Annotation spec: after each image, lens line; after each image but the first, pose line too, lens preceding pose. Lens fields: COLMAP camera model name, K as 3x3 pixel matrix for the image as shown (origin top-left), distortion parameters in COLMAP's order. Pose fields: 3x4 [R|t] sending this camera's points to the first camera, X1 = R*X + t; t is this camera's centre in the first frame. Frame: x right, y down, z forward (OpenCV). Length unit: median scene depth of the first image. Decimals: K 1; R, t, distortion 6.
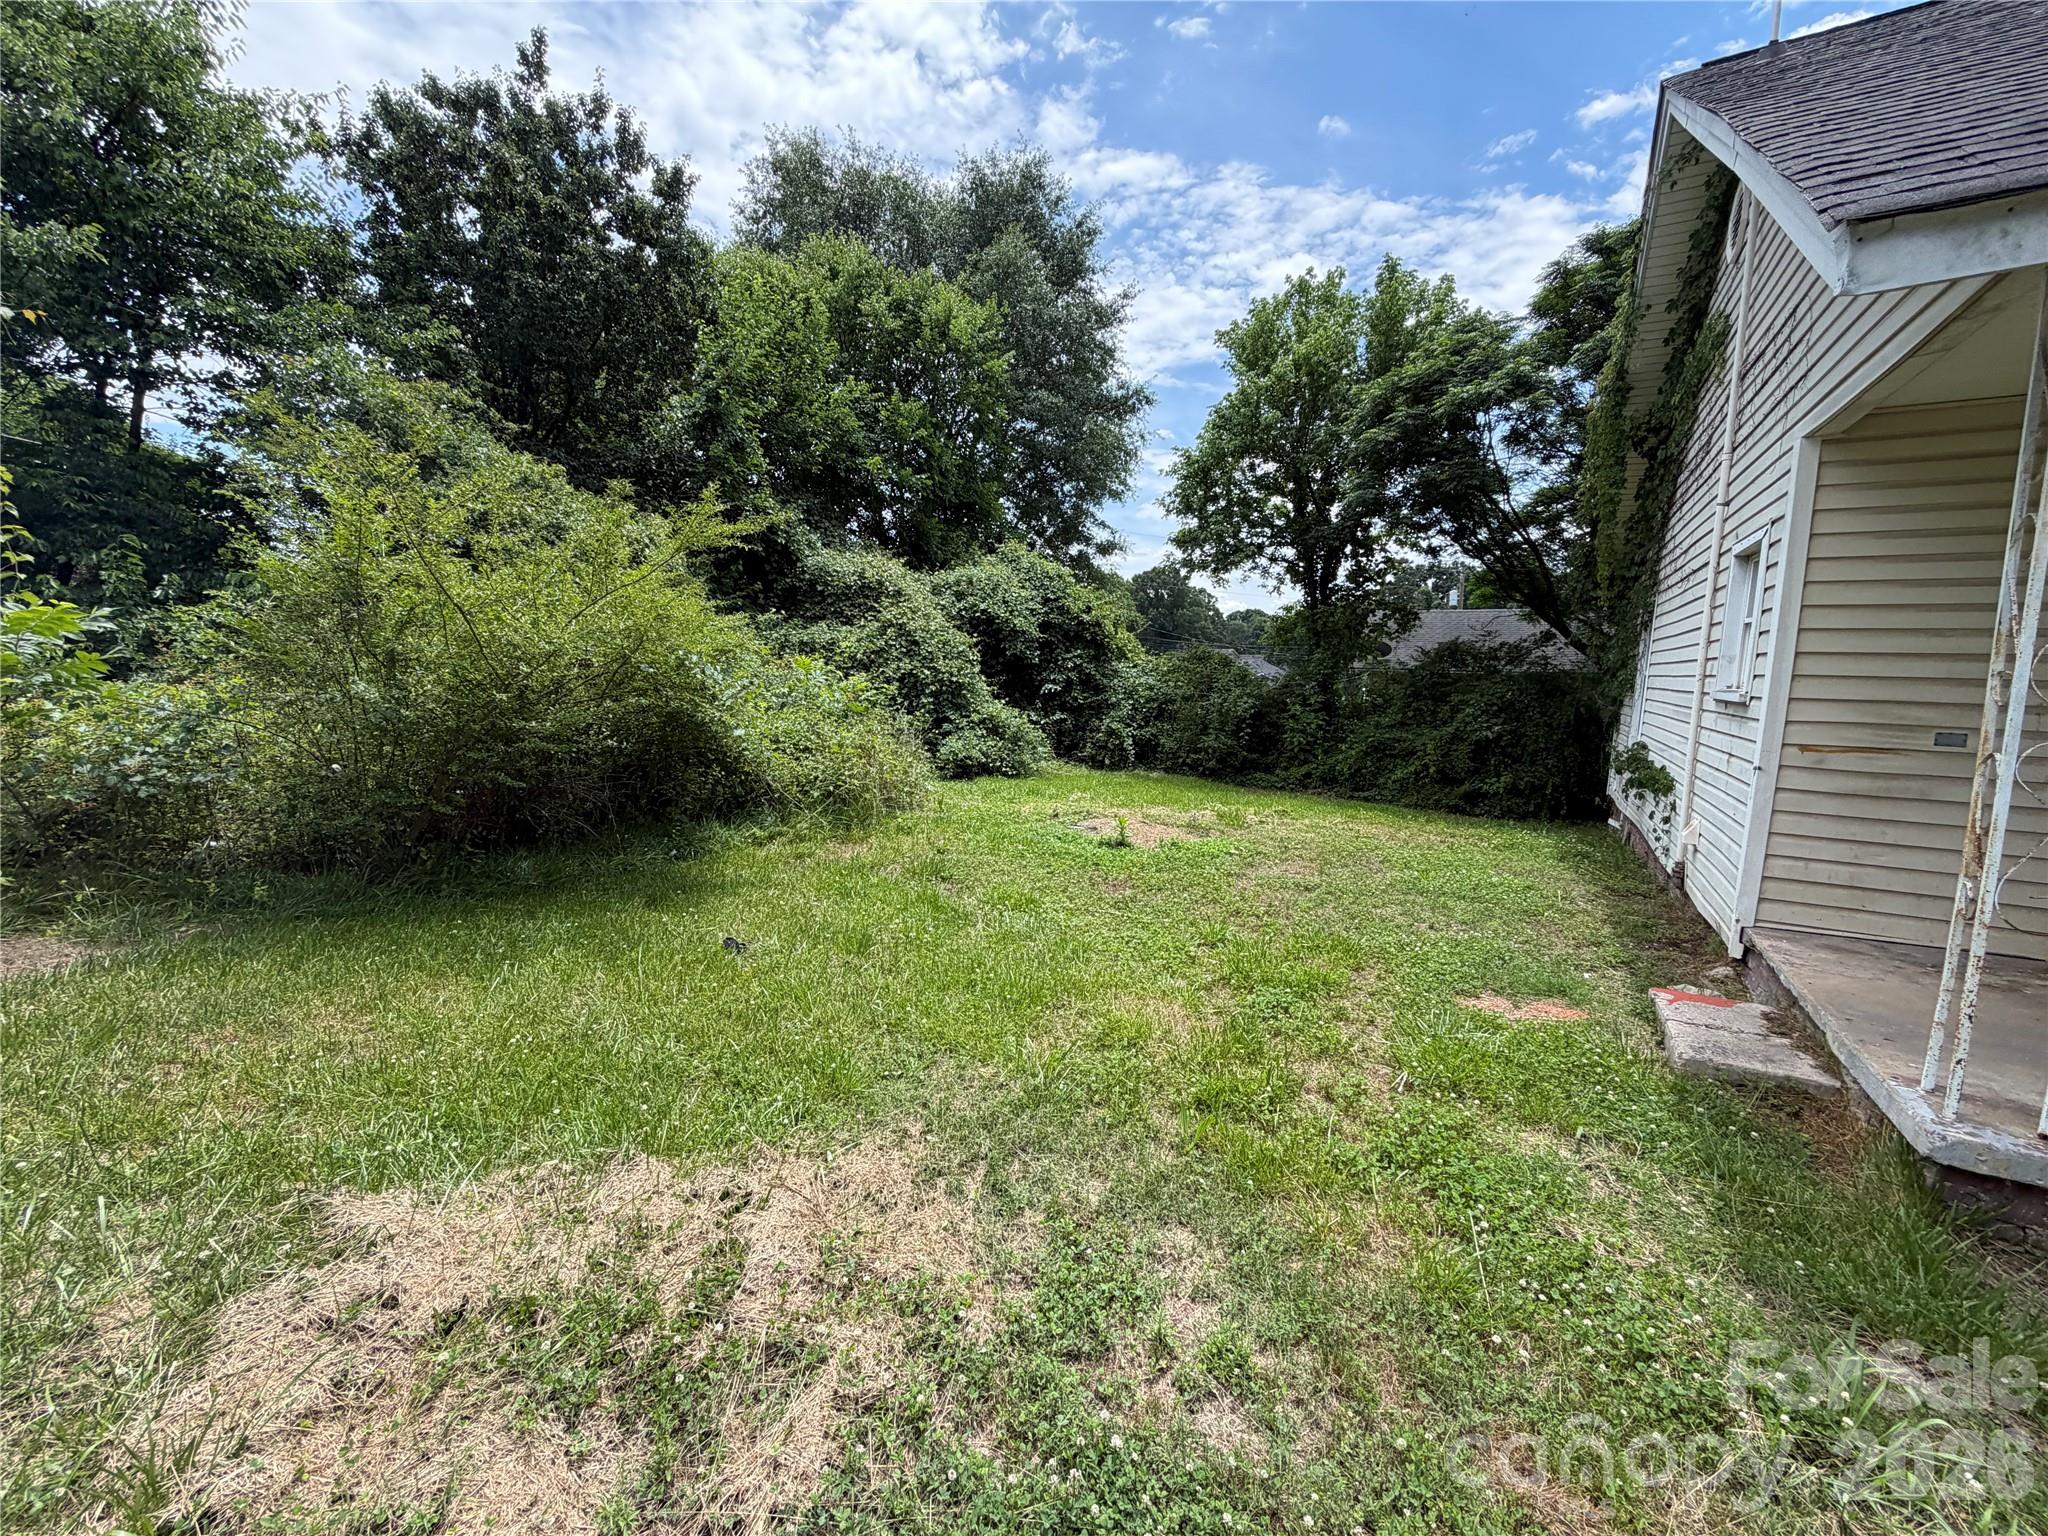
lens RADIAL K [[809.6, 0, 1027.7], [0, 809.6, 764.3], [0, 0, 1]] dist [-0.001480, 0.000742]
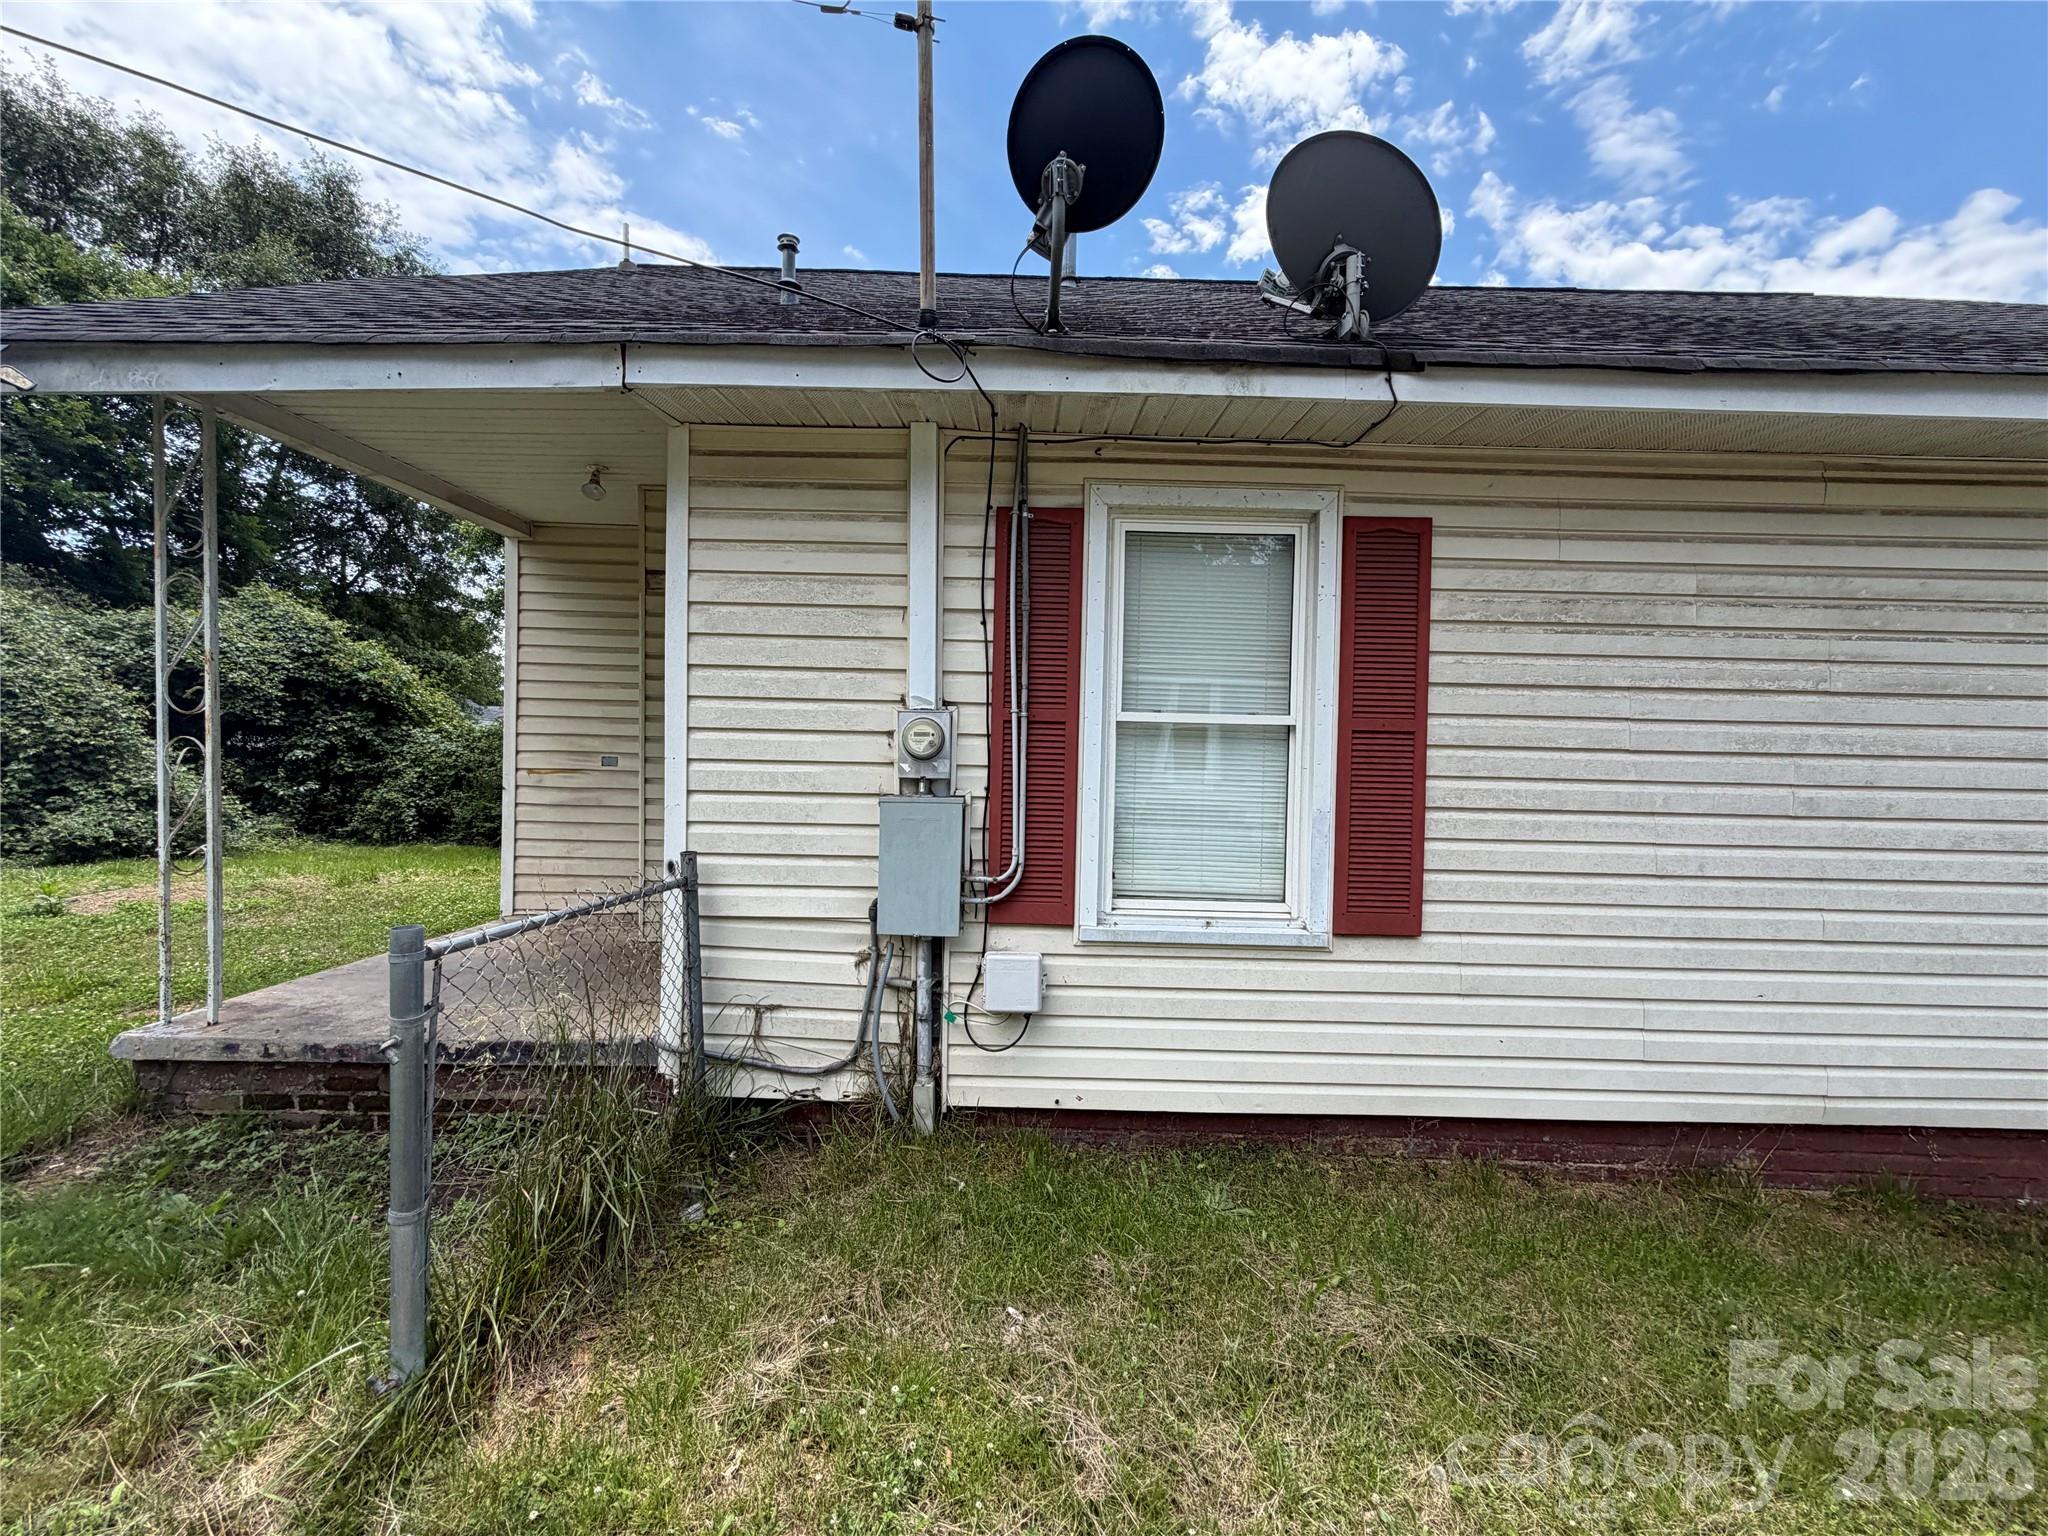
lens RADIAL K [[809.6, 0, 1027.9], [0, 809.6, 768.7], [0, 0, 1]] dist [-0.001480, 0.000742]
pose [[0.857591, -0.013454, 0.514157, 0.314906], [0.059718, 0.995501, -0.073558, 0.038468], [-0.510854, 0.093787, 0.854536, -0.166475]]
